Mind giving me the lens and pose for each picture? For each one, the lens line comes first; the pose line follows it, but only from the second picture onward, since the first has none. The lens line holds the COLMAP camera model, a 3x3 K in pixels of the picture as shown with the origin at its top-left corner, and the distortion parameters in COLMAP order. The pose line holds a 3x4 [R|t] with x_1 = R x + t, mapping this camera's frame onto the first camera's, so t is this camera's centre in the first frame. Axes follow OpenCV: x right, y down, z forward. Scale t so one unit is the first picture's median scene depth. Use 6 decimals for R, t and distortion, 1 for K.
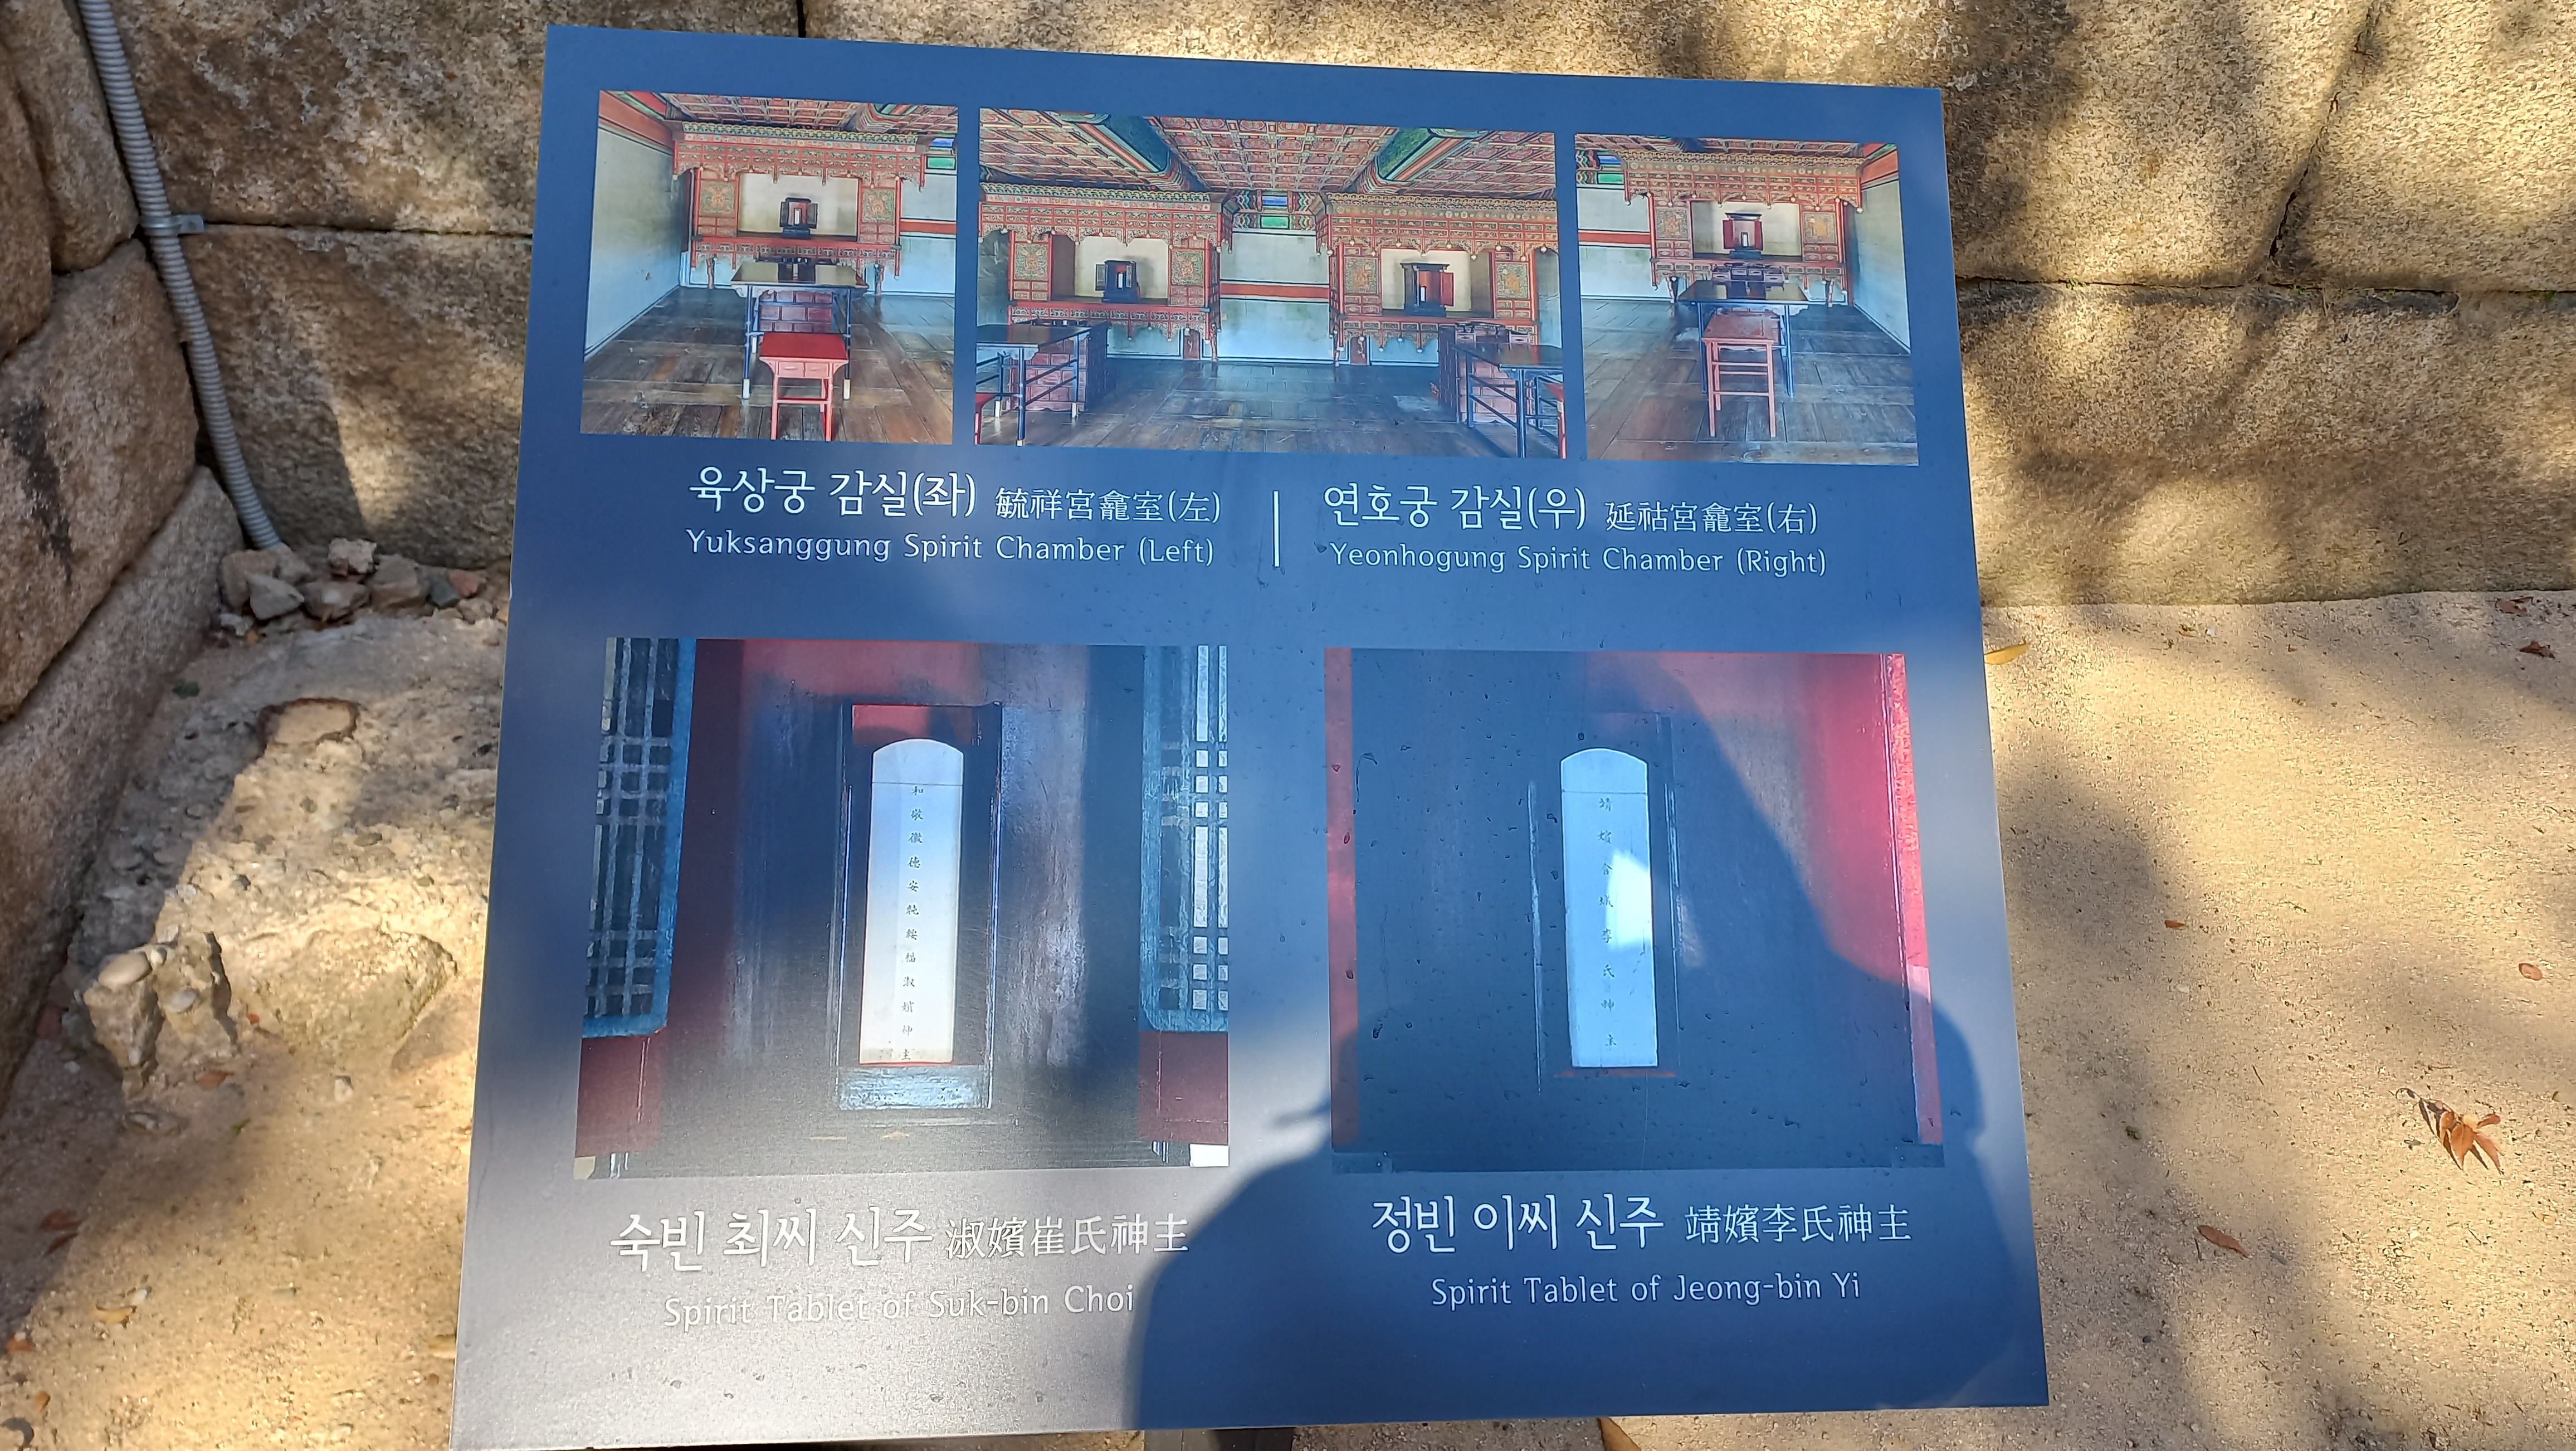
lens RADIAL K [[1842.1, 0, 1288.0], [0, 1842.1, 725.5], [0, 0, 1]] dist [0.076087, -0.079249]
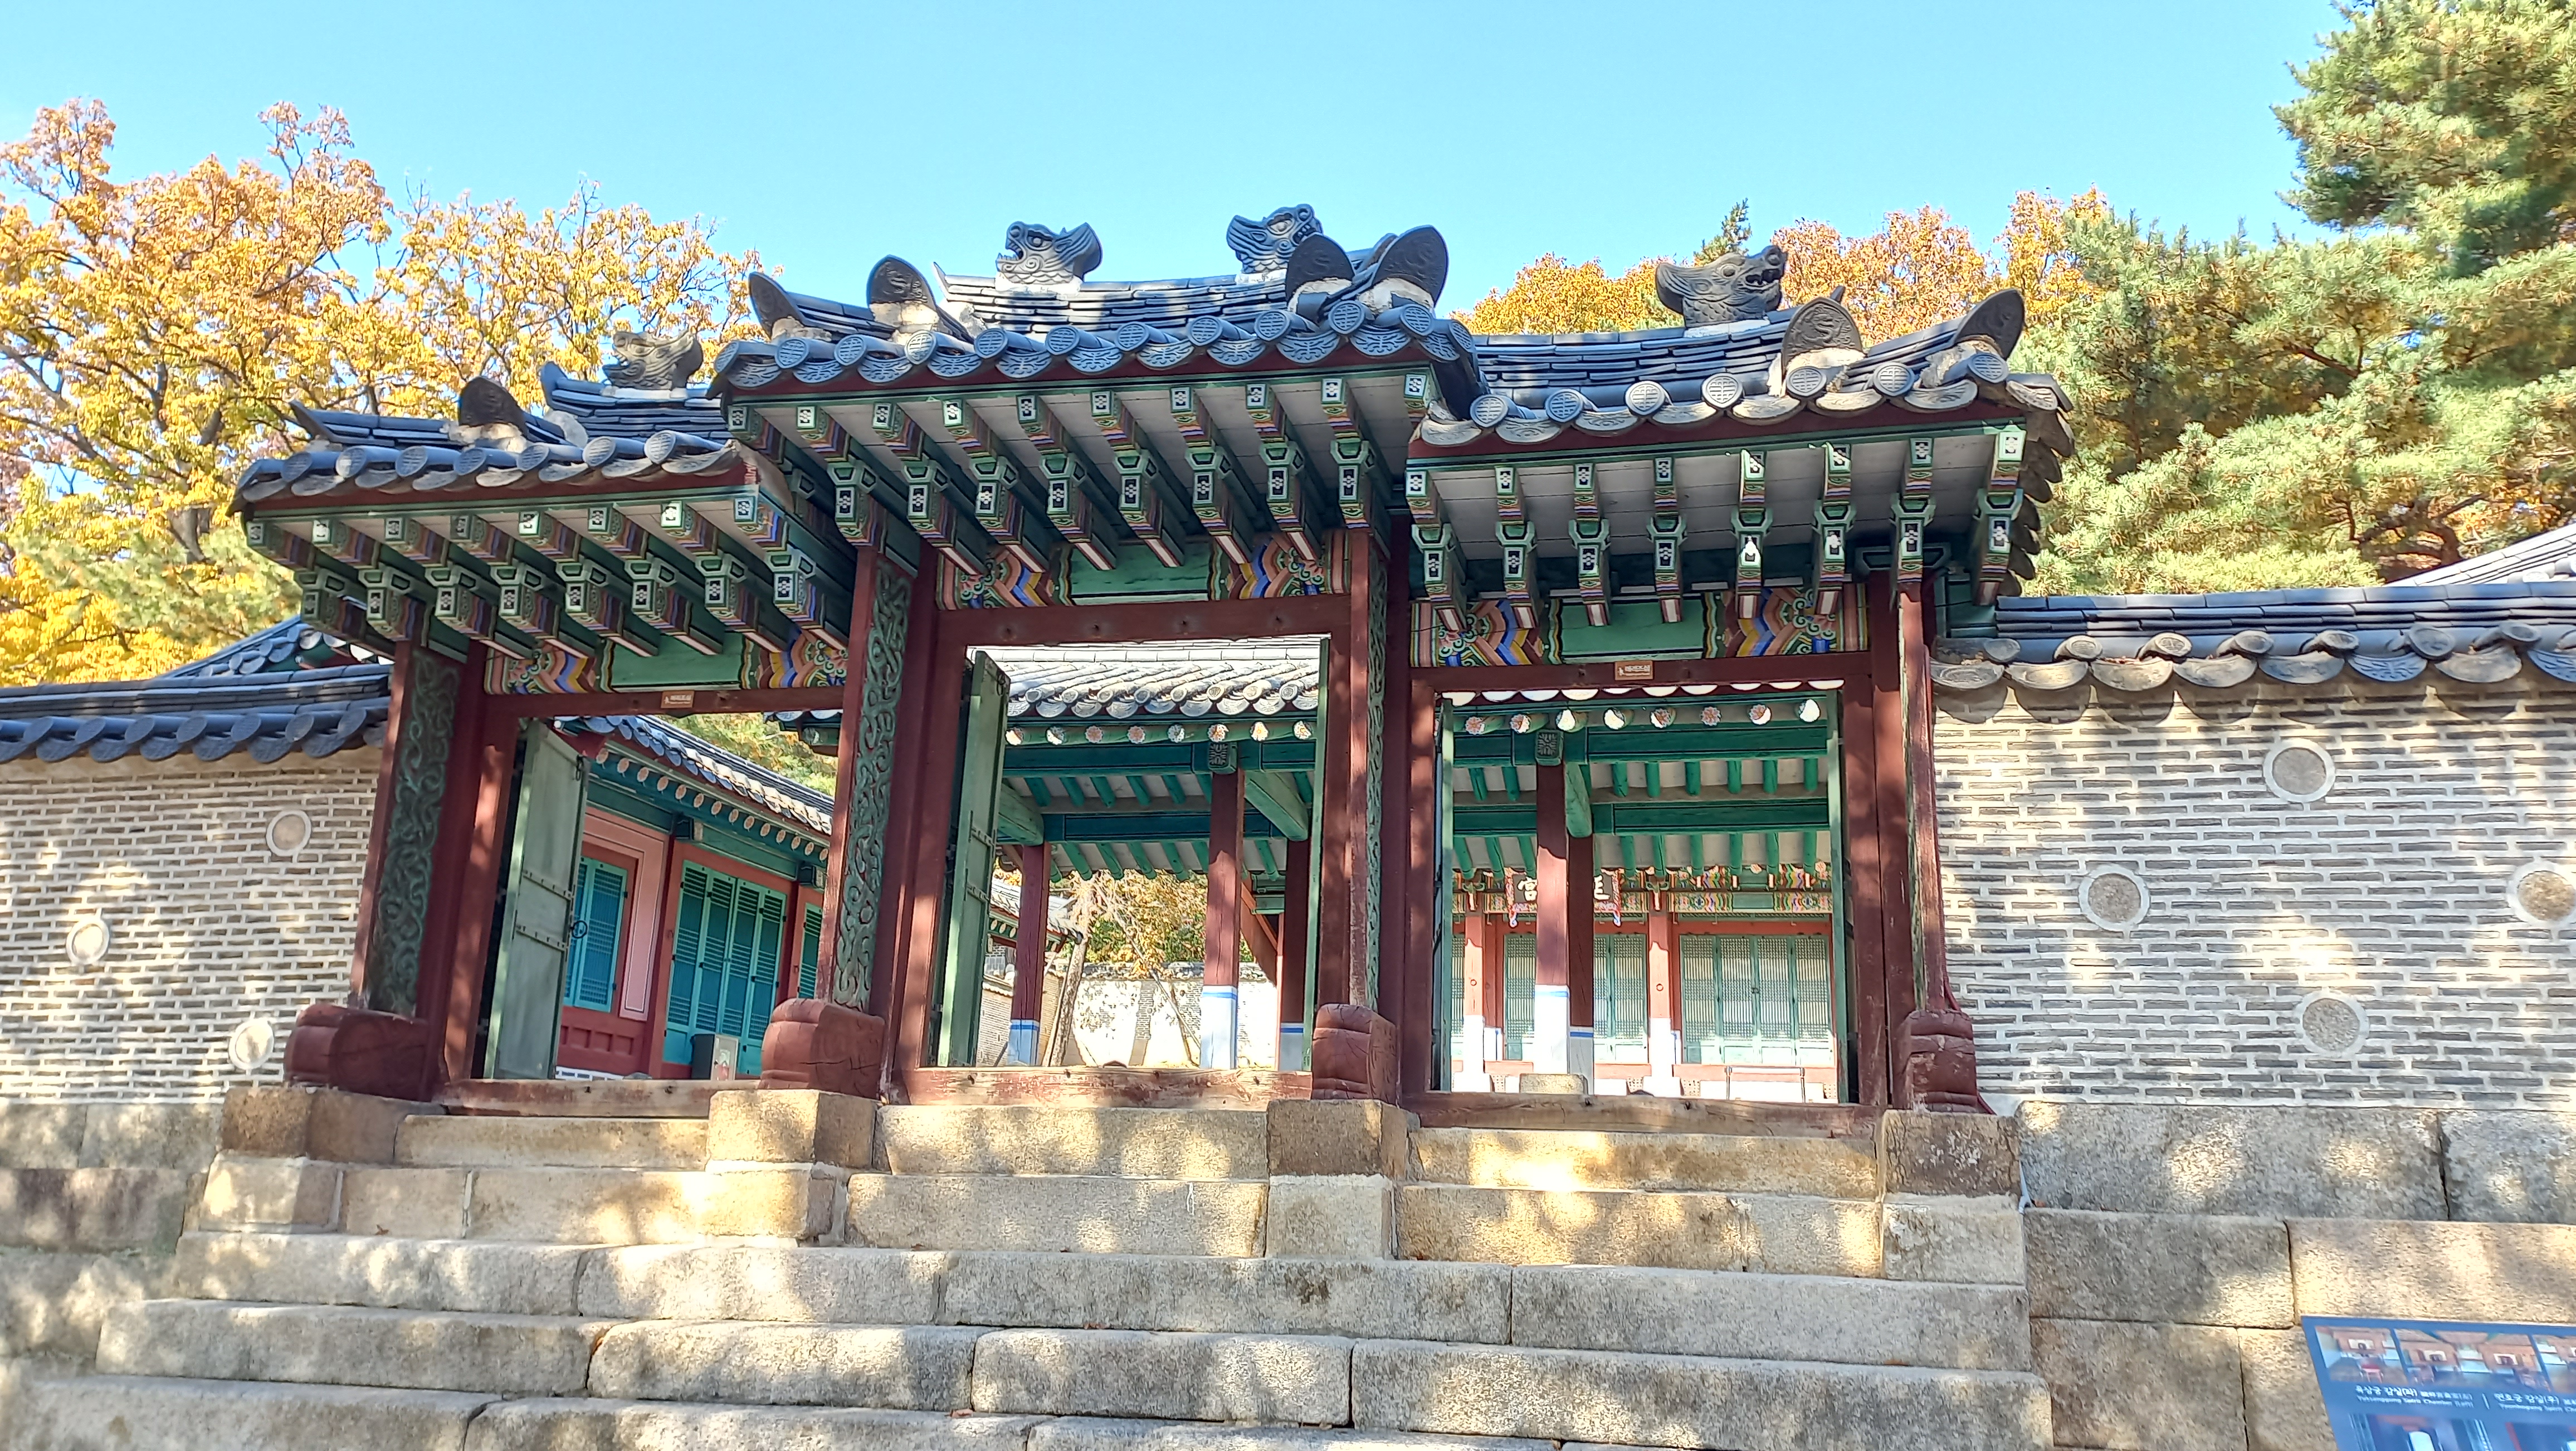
lens RADIAL K [[1842.1, 0, 1288.0], [0, 1842.1, 725.5], [0, 0, 1]] dist [0.076087, -0.079249]
pose [[0.918086, -0.157235, -0.363860, -0.814219], [-0.174452, 0.663990, -0.727106, 2.817153], [0.355927, 0.731023, 0.582170, -4.245107]]
